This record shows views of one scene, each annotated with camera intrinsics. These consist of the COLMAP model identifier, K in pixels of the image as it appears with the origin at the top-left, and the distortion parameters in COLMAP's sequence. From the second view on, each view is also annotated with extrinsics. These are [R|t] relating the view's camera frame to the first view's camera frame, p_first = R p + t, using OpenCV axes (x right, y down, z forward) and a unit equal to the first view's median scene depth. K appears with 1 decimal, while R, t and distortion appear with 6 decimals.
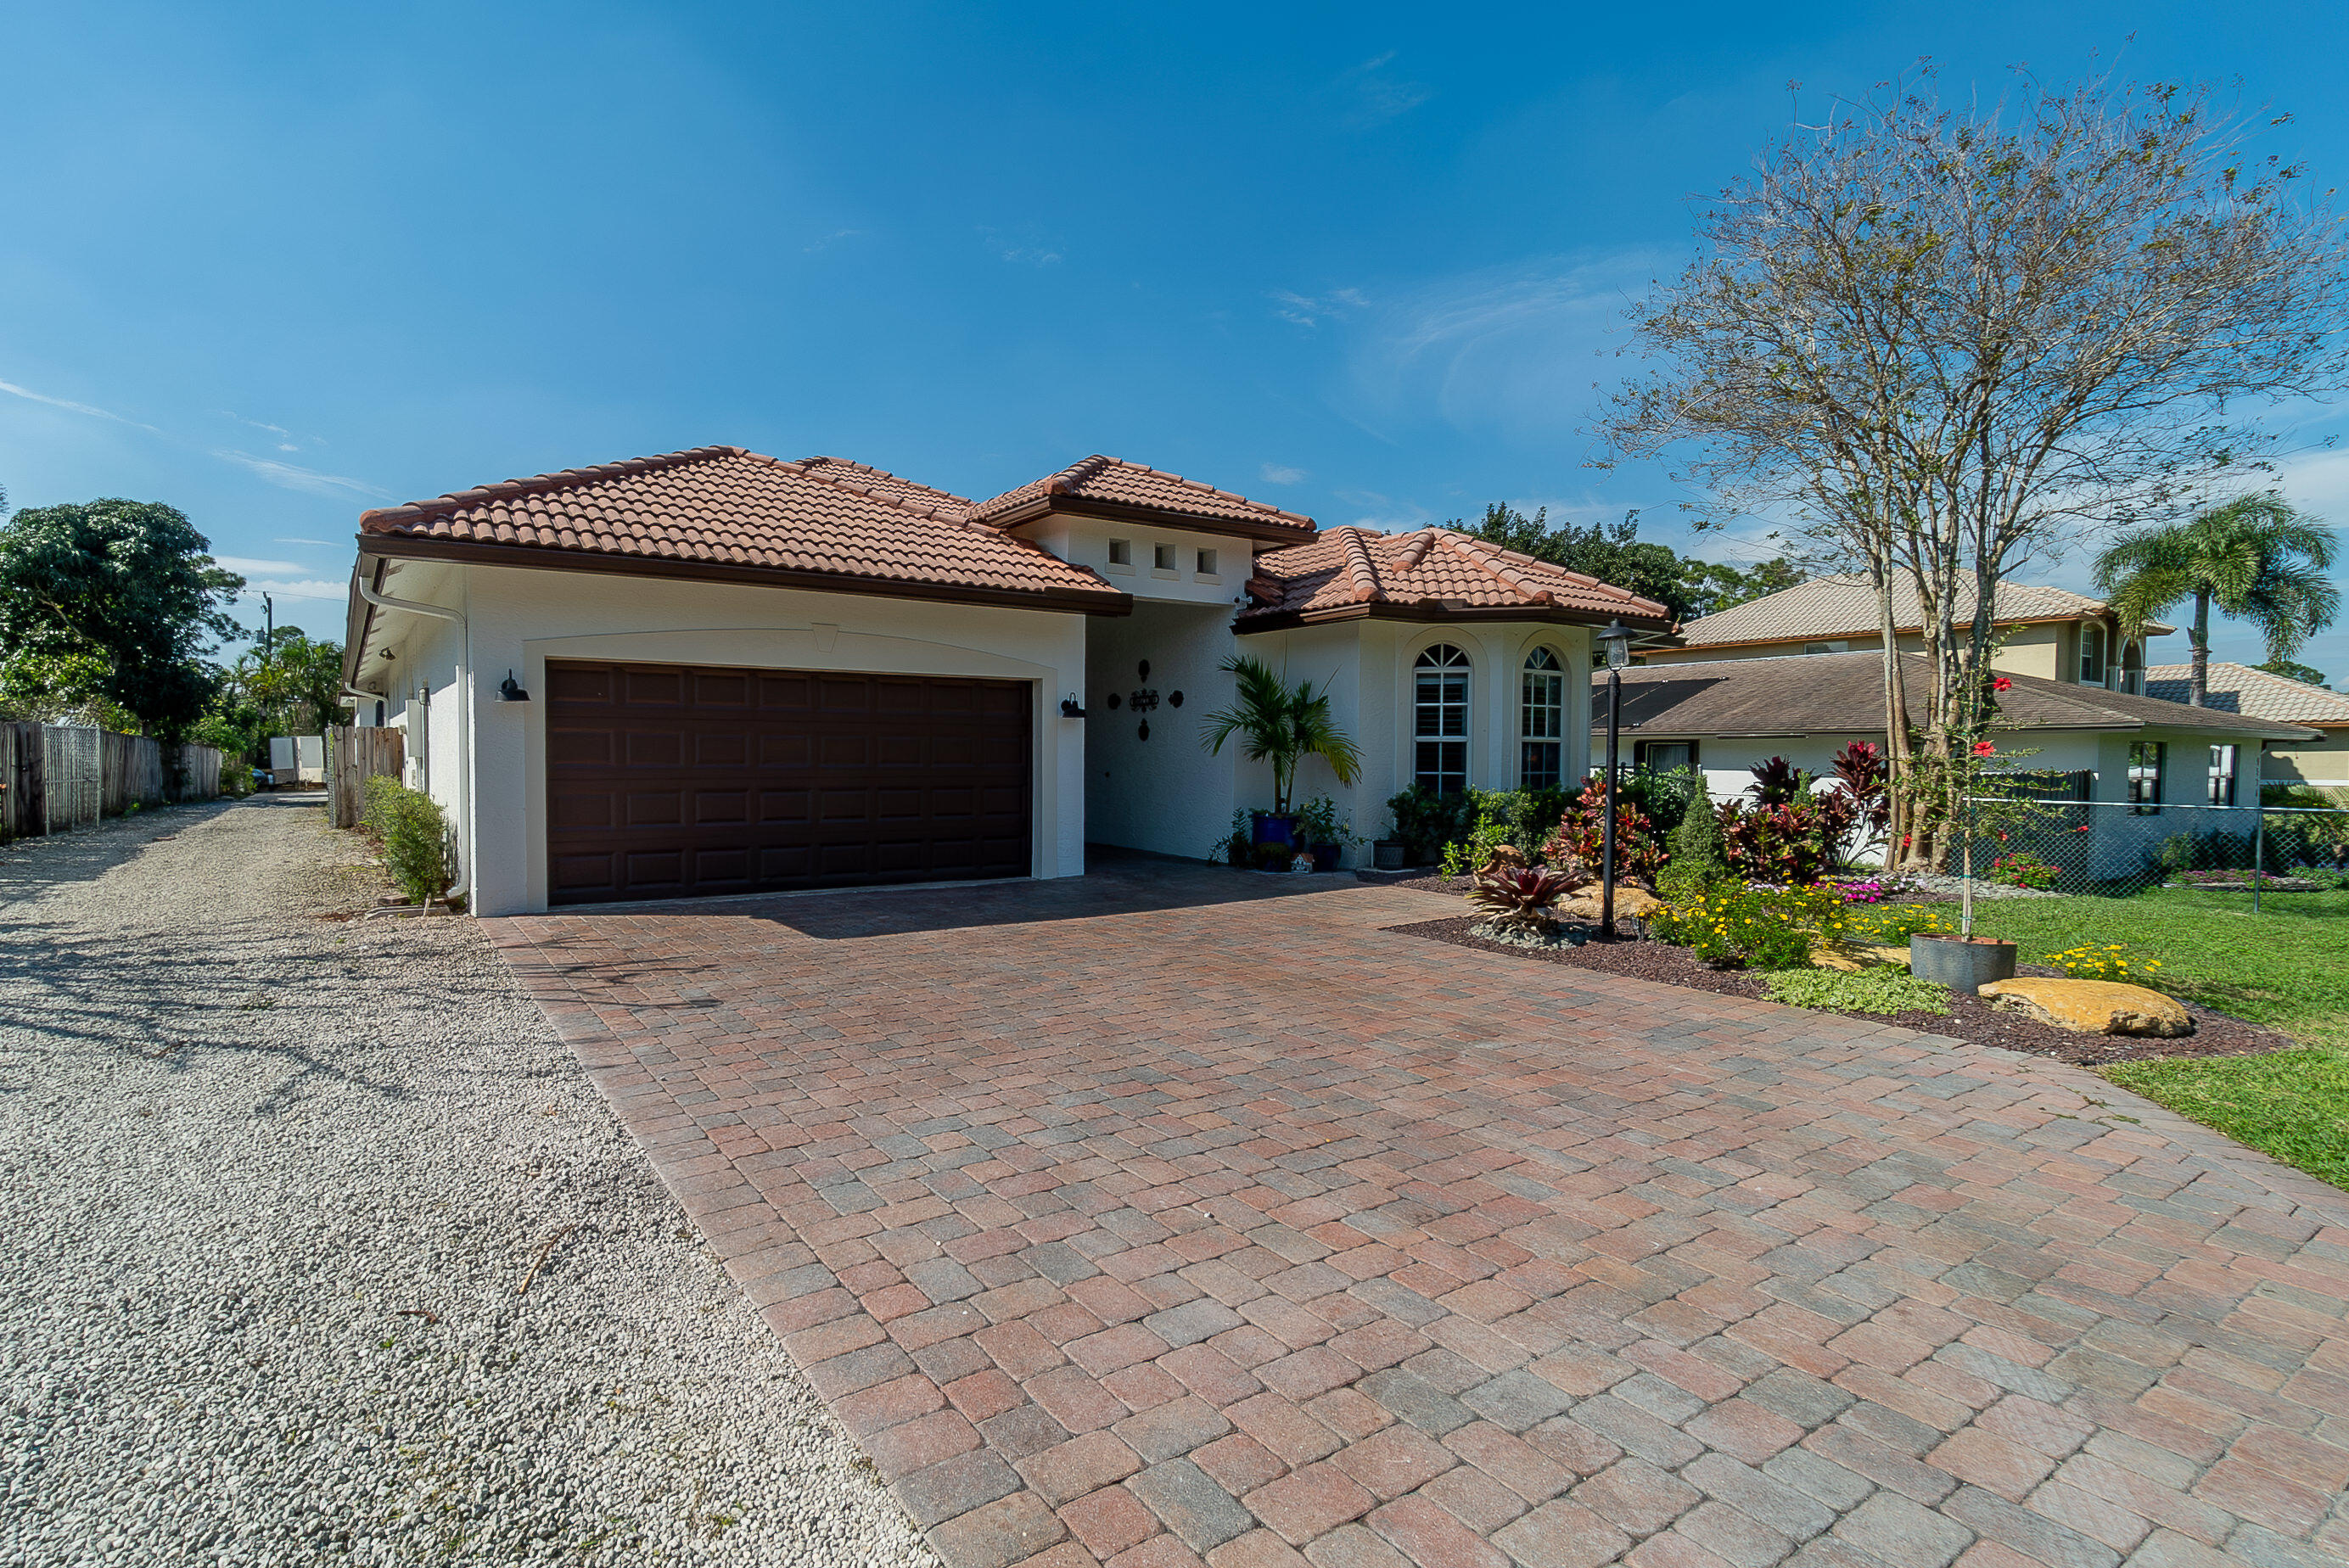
lens RADIAL K [[1220.0, 0, 1172.4], [0, 1220.0, 813.2], [0, 0, 1]] dist [-0.000405, -0.014707]
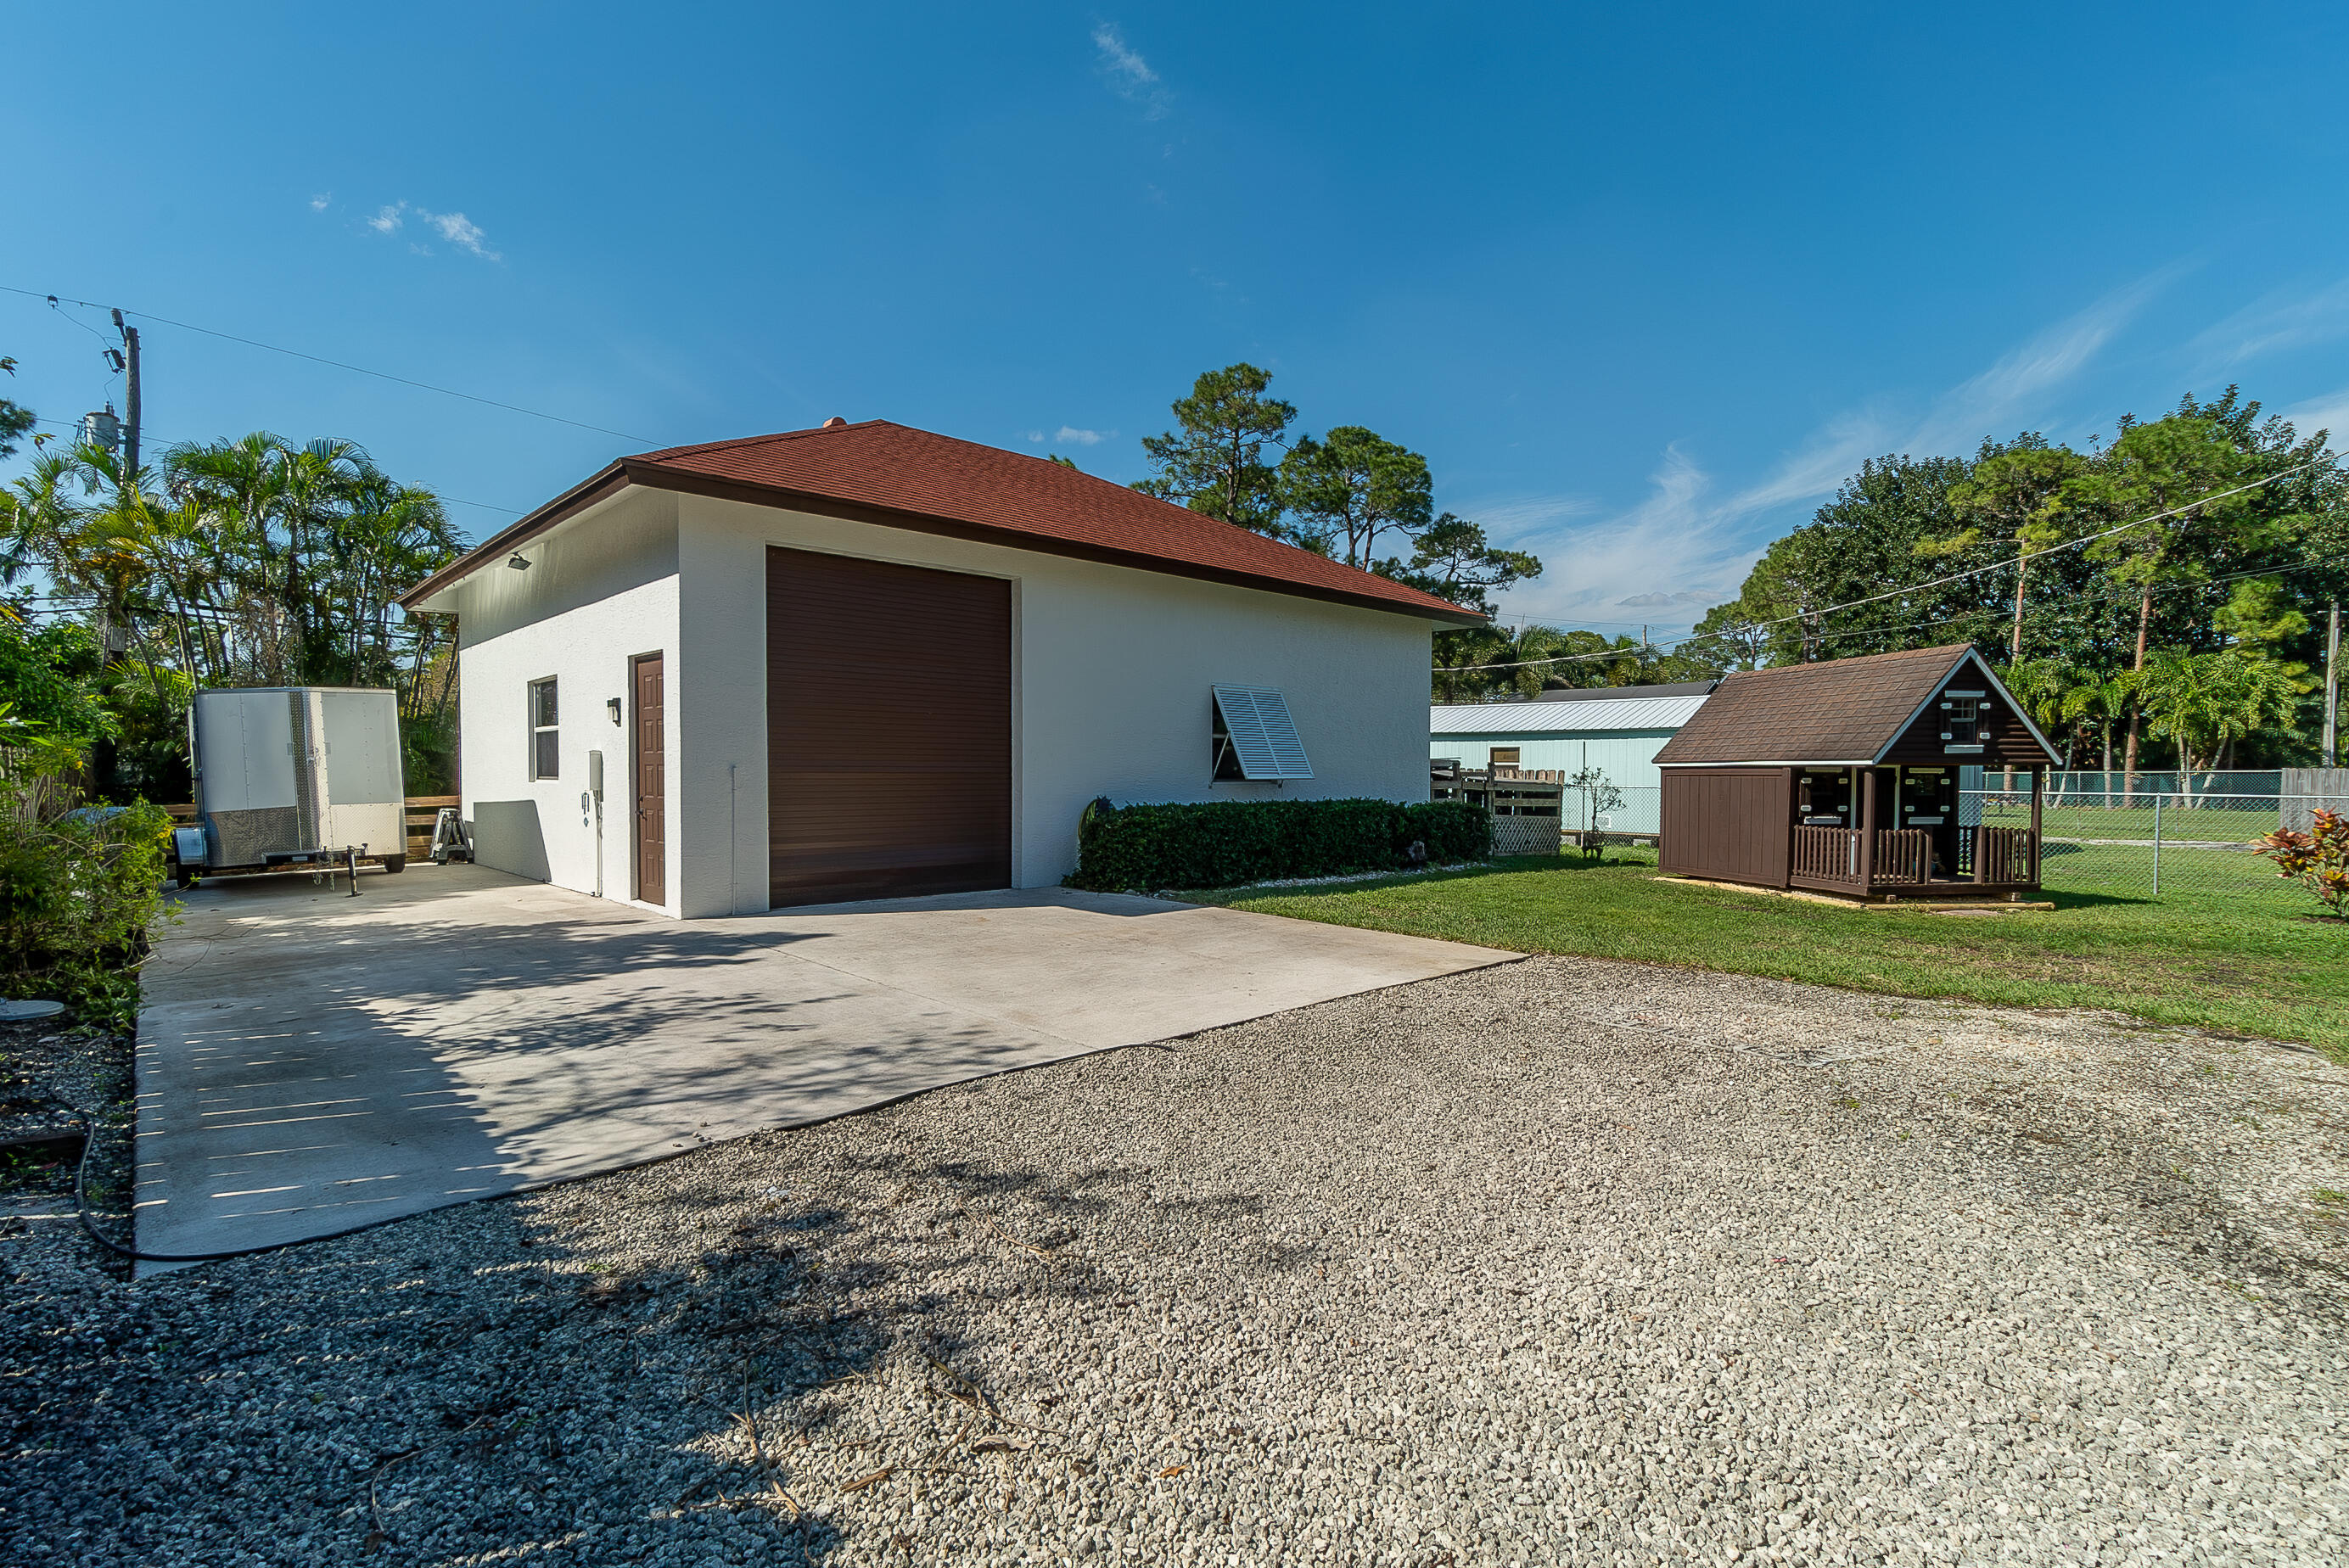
lens RADIAL K [[1095.3, 0, 1174.5], [0, 1095.3, 784.0], [0, 0, 1]] dist [0.001698, -0.000122]
pose [[0.985384, -0.014183, 0.169759, -0.855222], [0.018145, 0.999597, -0.021813, -0.049864], [-0.169381, 0.024575, 0.985244, 1.084841]]
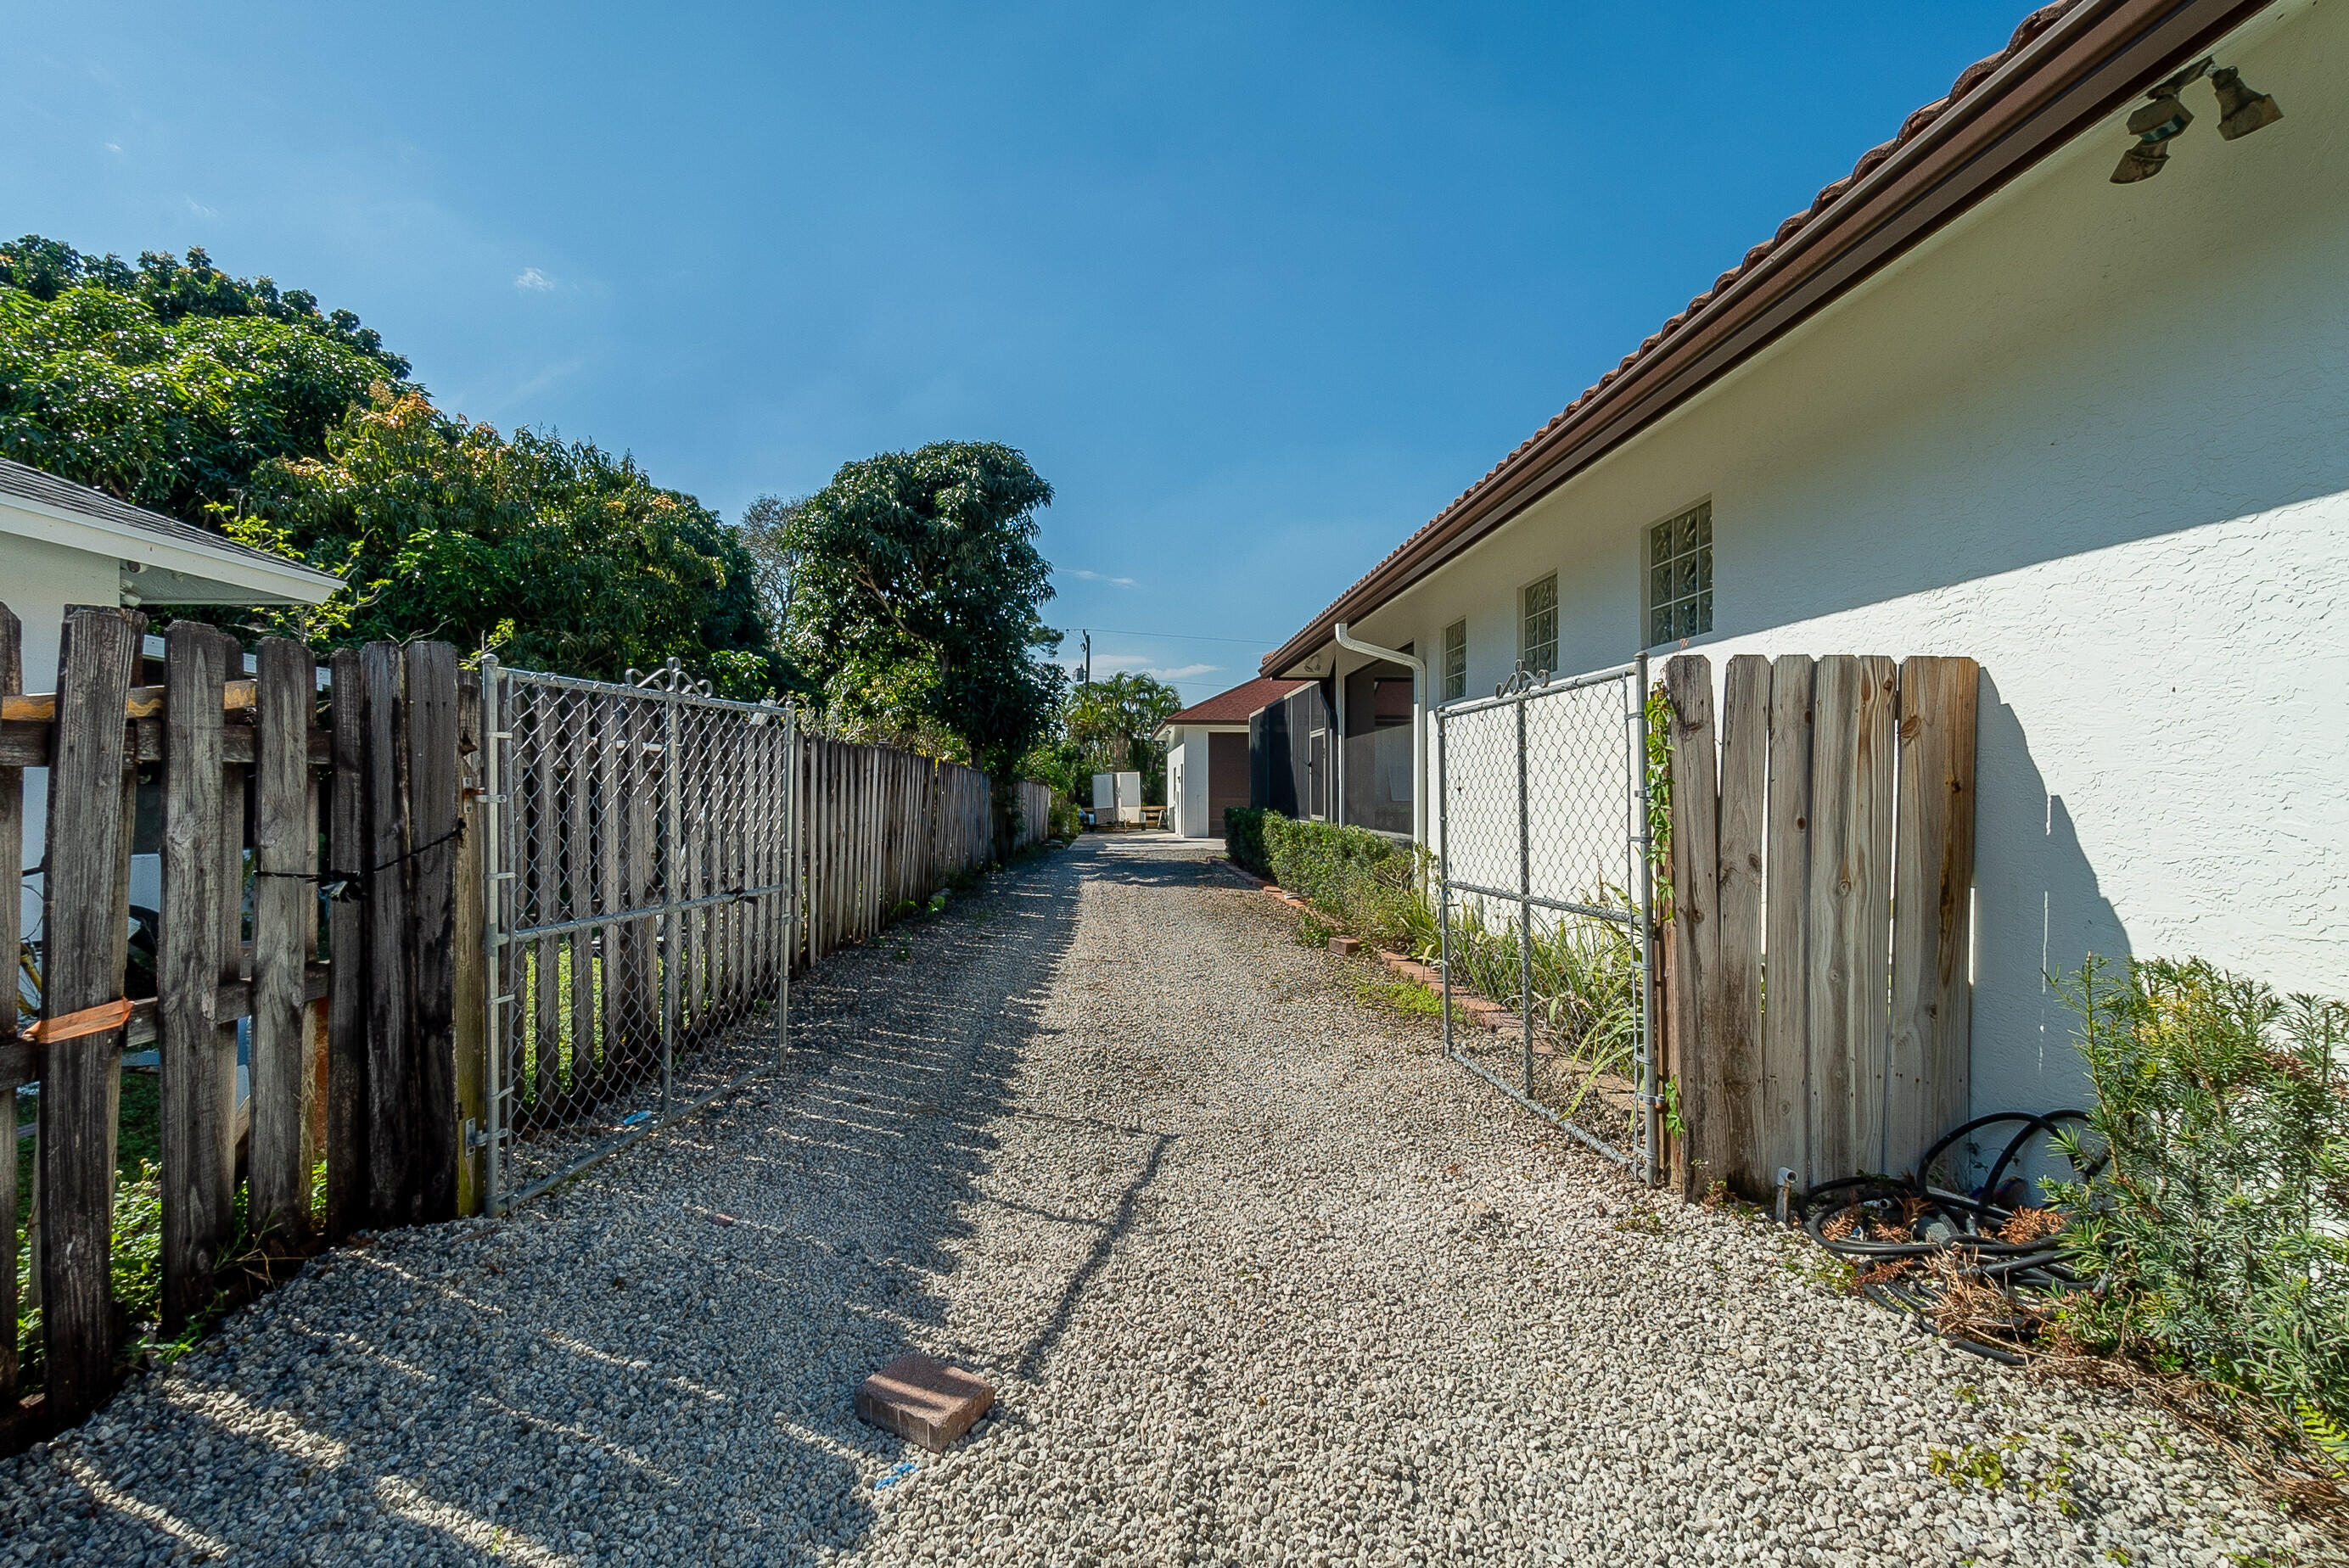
lens RADIAL K [[1043.5, 0, 1174.5], [0, 1043.5, 784.0], [0, 0, 1]] dist [0.014596, -0.000191]
pose [[0.861678, -0.012286, -0.507306, -0.431790], [-0.013777, 0.998772, -0.047589, -0.026807], [0.507268, 0.047995, 0.860451, 0.526445]]
